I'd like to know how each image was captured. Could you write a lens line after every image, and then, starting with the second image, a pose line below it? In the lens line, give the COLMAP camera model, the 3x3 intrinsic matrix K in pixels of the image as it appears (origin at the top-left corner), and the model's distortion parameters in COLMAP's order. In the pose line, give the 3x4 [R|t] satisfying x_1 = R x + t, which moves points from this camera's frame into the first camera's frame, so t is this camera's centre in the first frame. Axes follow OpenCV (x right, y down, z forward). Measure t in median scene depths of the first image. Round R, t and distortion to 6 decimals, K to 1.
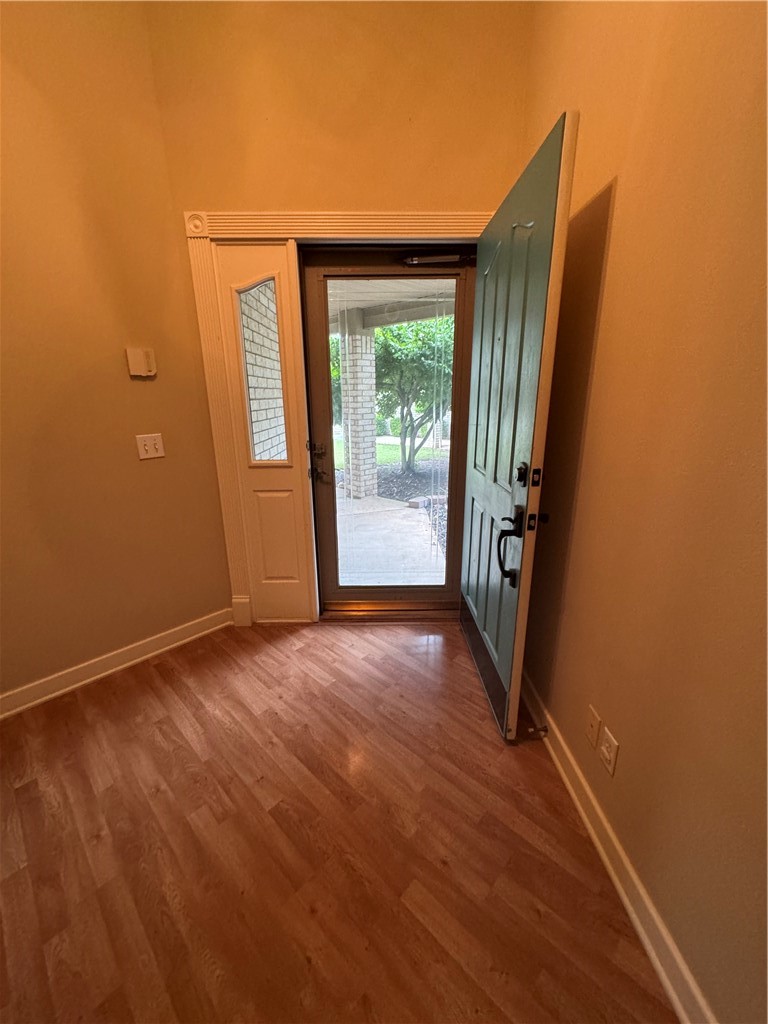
lens RADIAL K [[408.8, 0, 389.9], [0, 408.8, 507.2], [0, 0, 1]] dist [-0.002770, 0.000492]
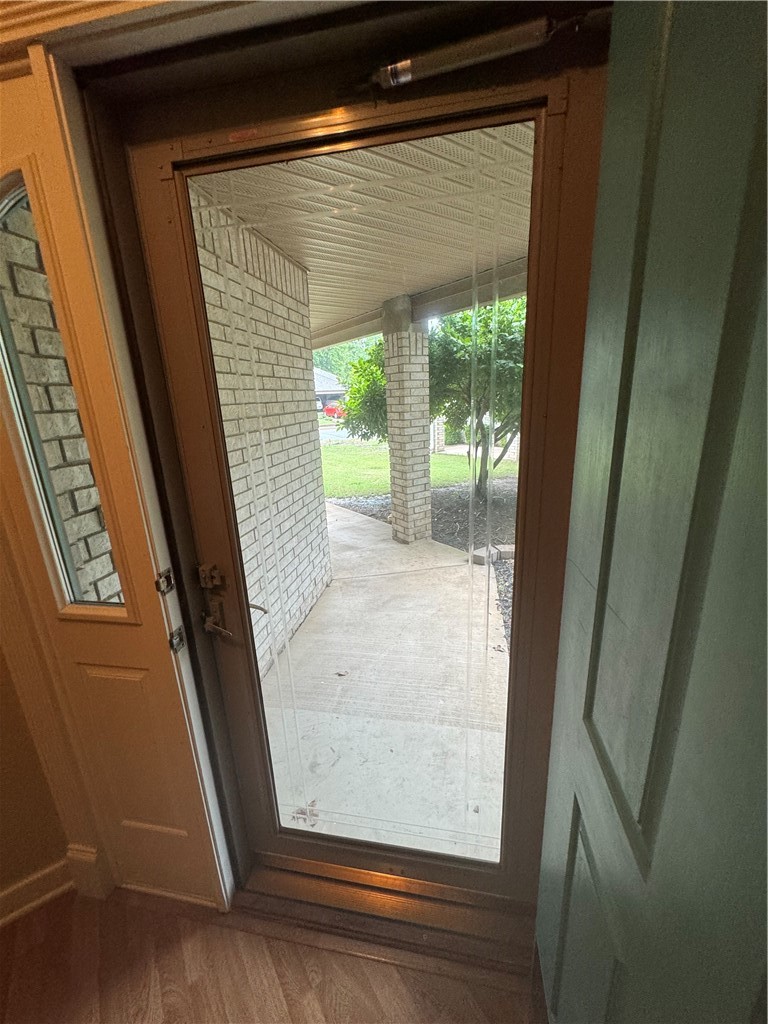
lens RADIAL K [[408.8, 0, 384.5], [0, 408.8, 509.4], [0, 0, 1]] dist [-0.002770, 0.000492]
pose [[0.978207, 0.019996, -0.206666, 0.045086], [-0.019669, 0.999800, 0.003637, -0.092975], [0.206698, 0.000508, 0.978405, 0.250078]]
